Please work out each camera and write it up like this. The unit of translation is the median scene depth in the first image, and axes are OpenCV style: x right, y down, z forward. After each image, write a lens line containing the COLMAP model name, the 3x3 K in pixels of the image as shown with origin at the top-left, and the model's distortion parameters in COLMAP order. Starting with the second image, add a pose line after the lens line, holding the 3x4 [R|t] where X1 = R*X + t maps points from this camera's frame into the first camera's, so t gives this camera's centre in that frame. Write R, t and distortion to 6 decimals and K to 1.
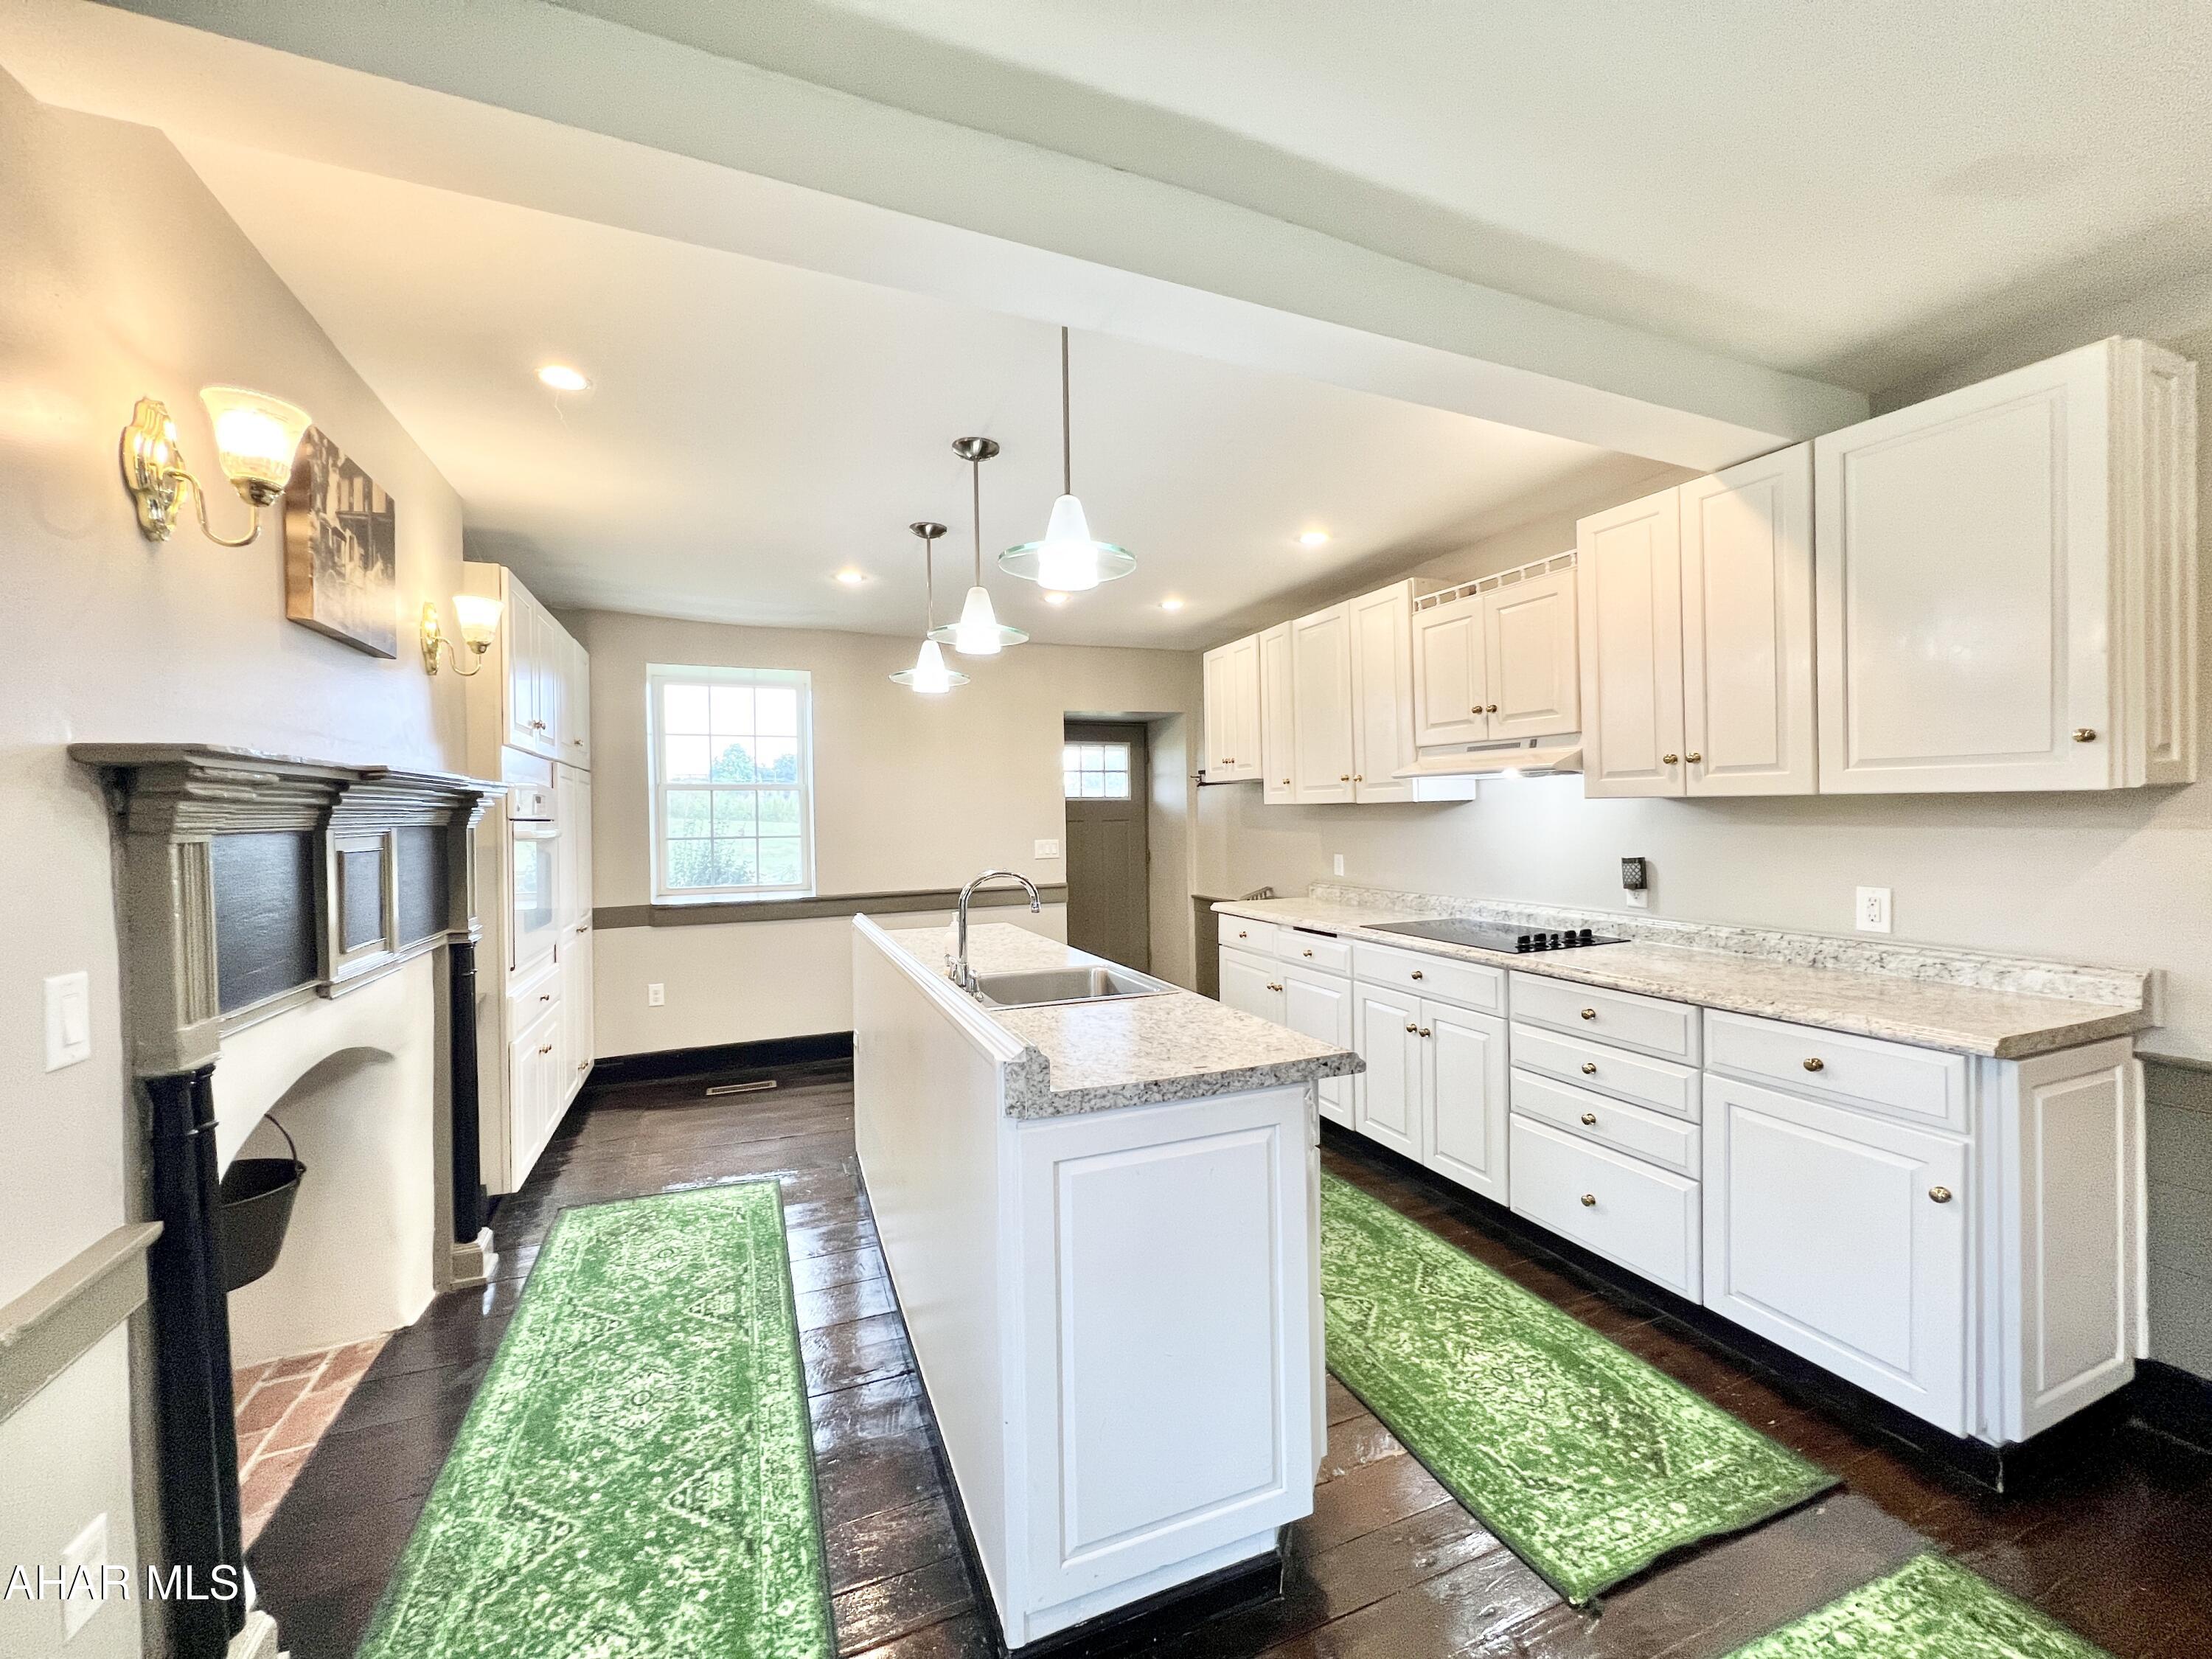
lens RADIAL K [[883.0, 0, 1101.8], [0, 883.0, 821.9], [0, 0, 1]] dist [-0.000411, 0.000218]
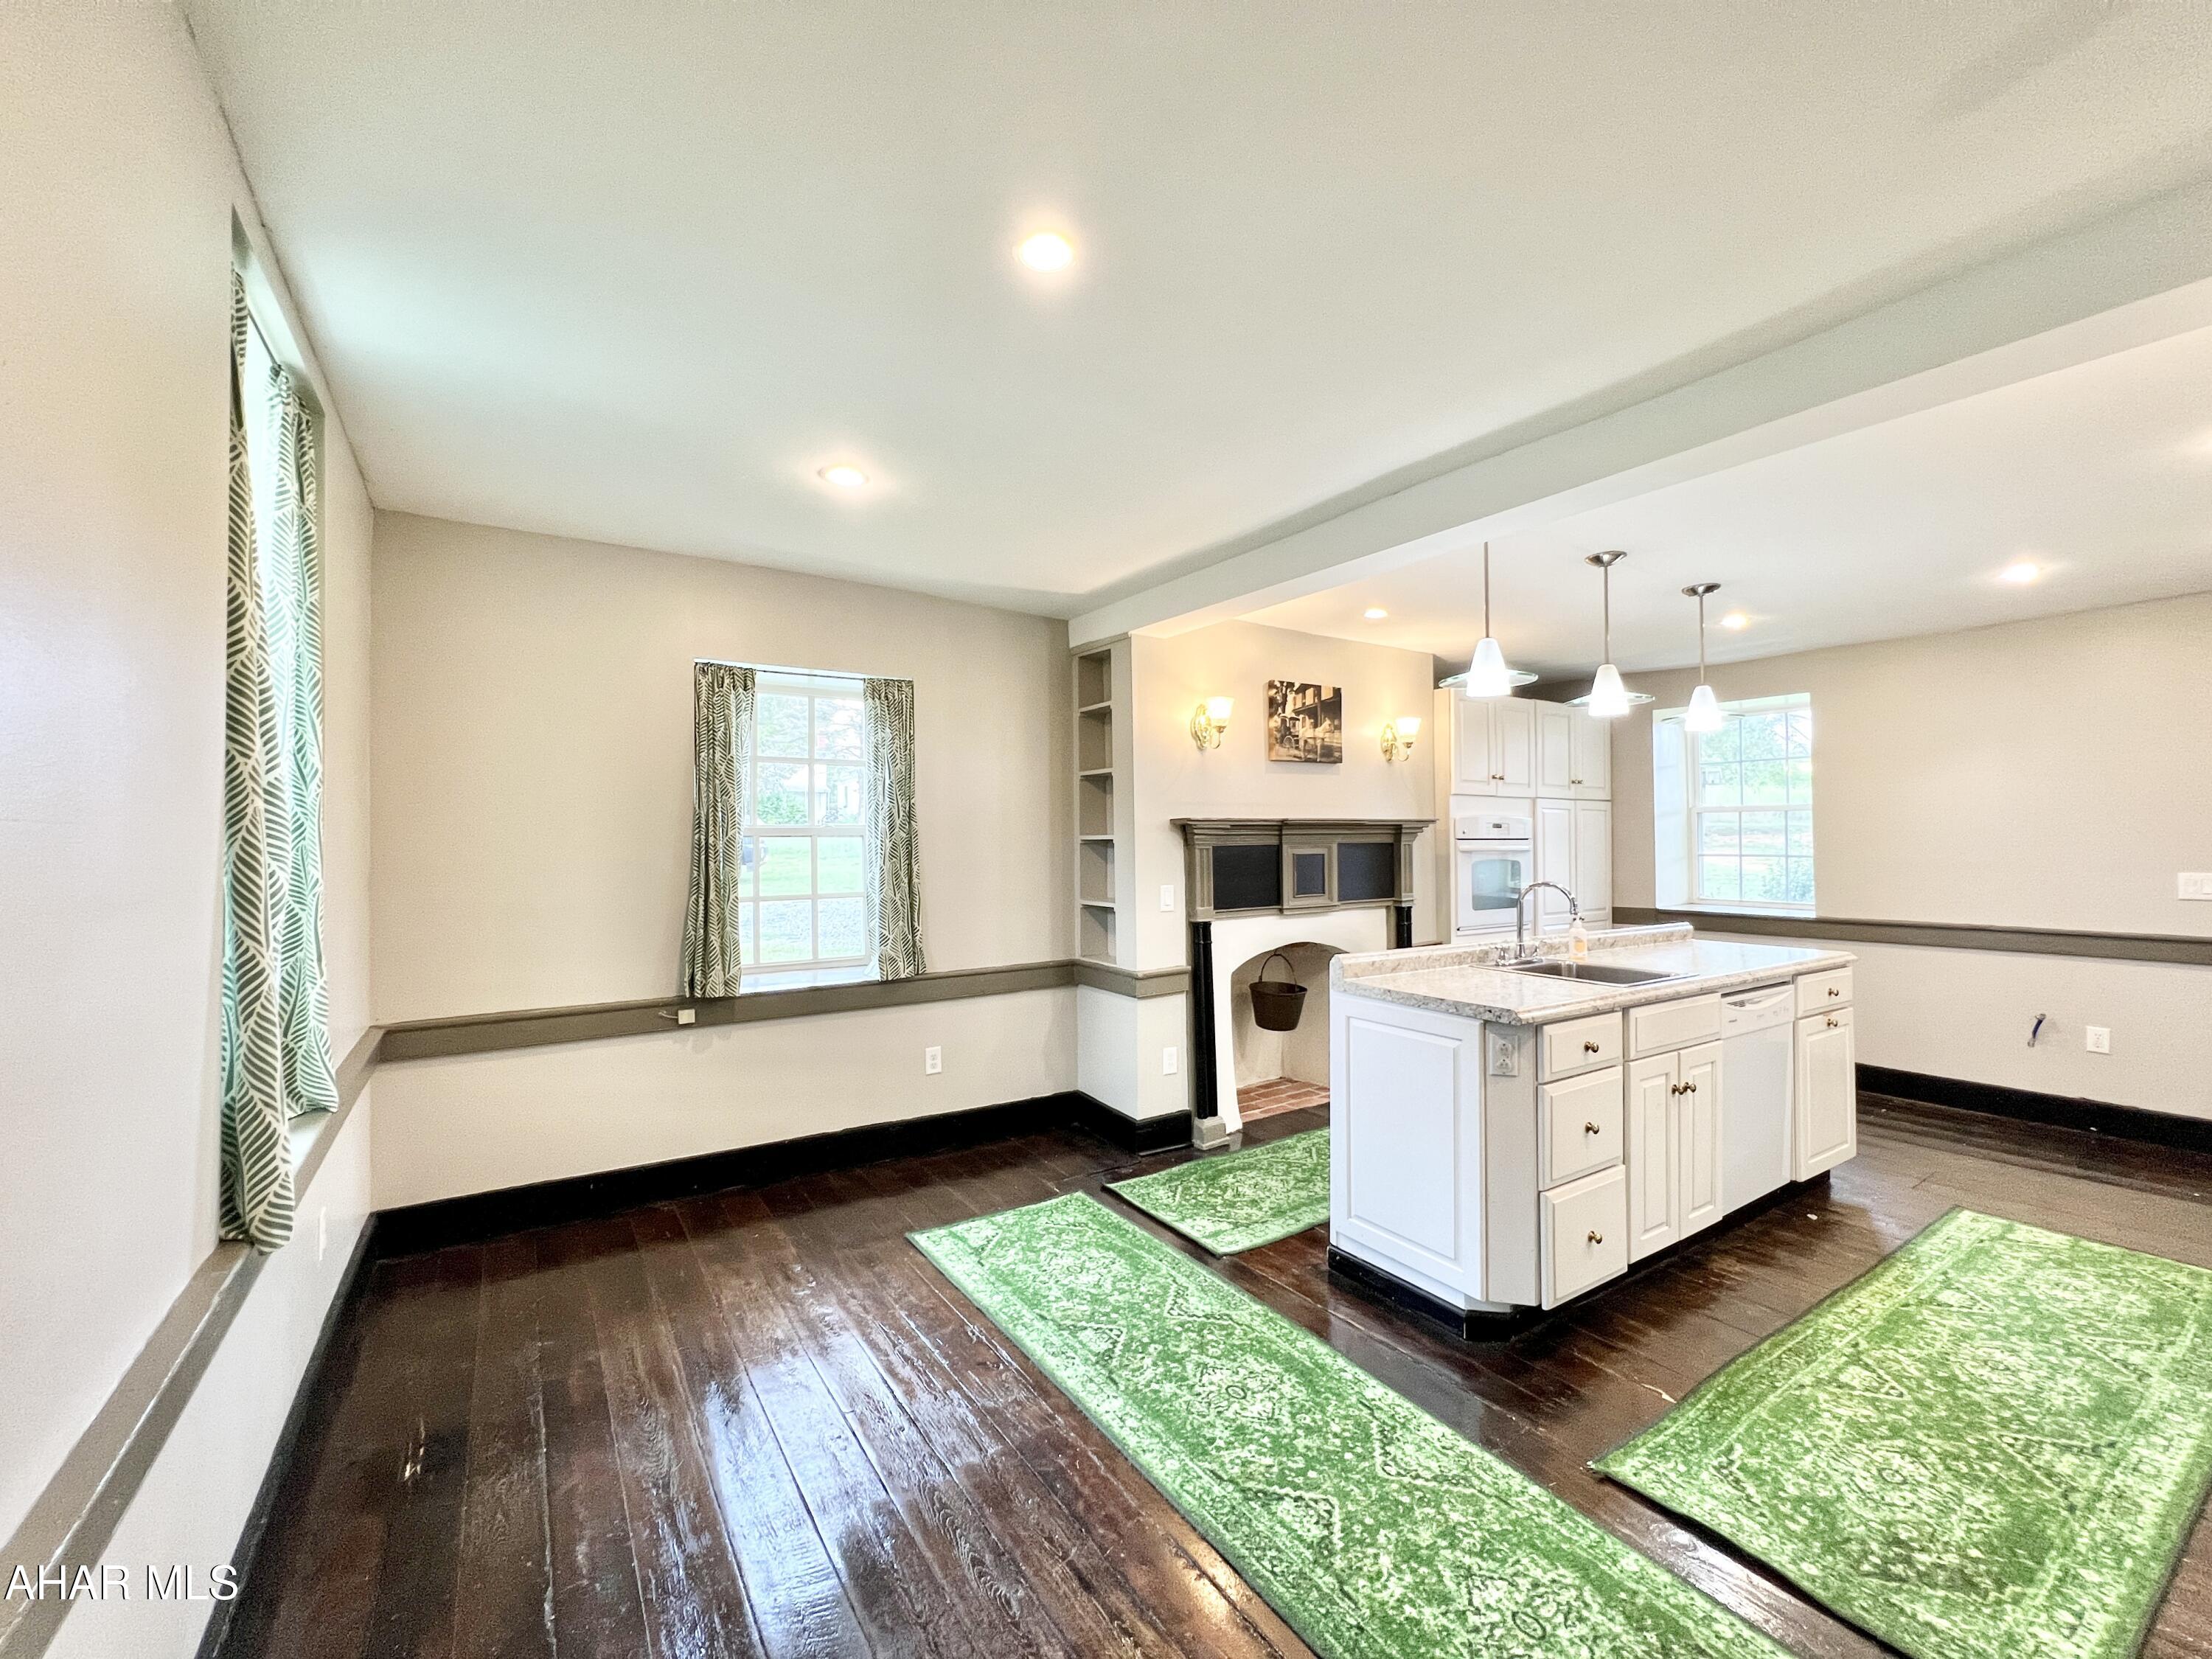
lens RADIAL K [[883.0, 0, 1101.8], [0, 883.0, 821.9], [0, 0, 1]] dist [-0.000411, 0.000218]
pose [[0.195212, -0.006039, -0.980743, 1.181776], [-0.005713, 0.999957, -0.007294, -0.026935], [0.980744, 0.007027, 0.195169, 0.032650]]
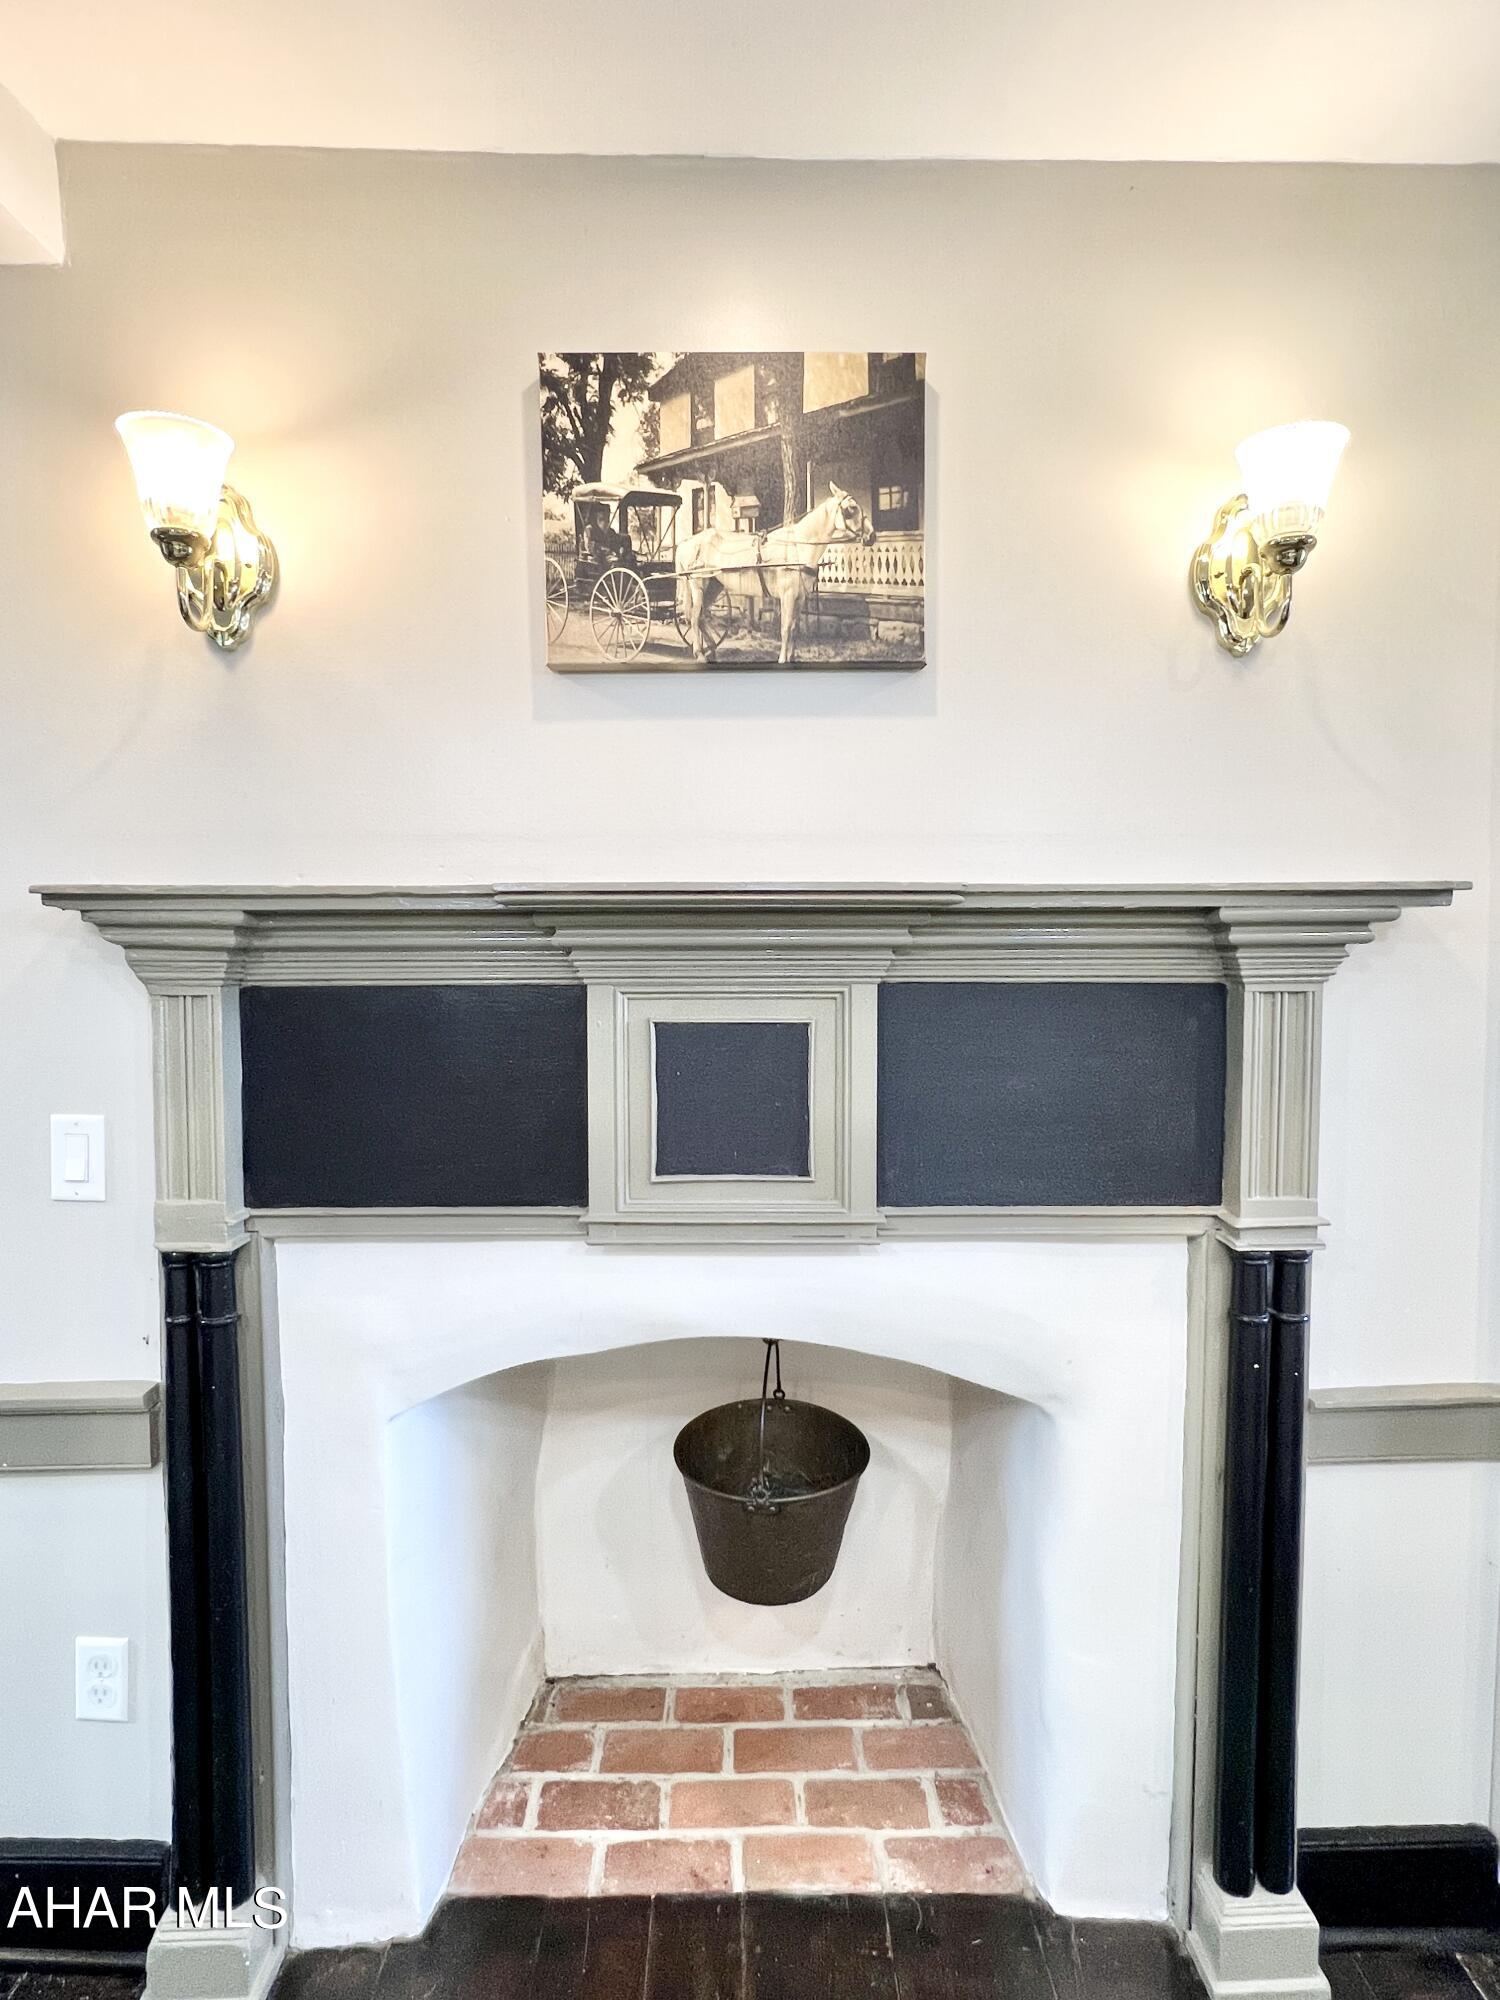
lens RADIAL K [[1025.4, 0, 750.0], [0, 1025.4, 1000.0], [0, 0, 1]] dist [-0.002091, -0.000217]
pose [[-0.370295, 0.056965, -0.927166, -0.189862], [-0.001340, 0.998084, 0.061857, -0.022986], [0.928913, 0.024147, -0.369509, 1.170511]]
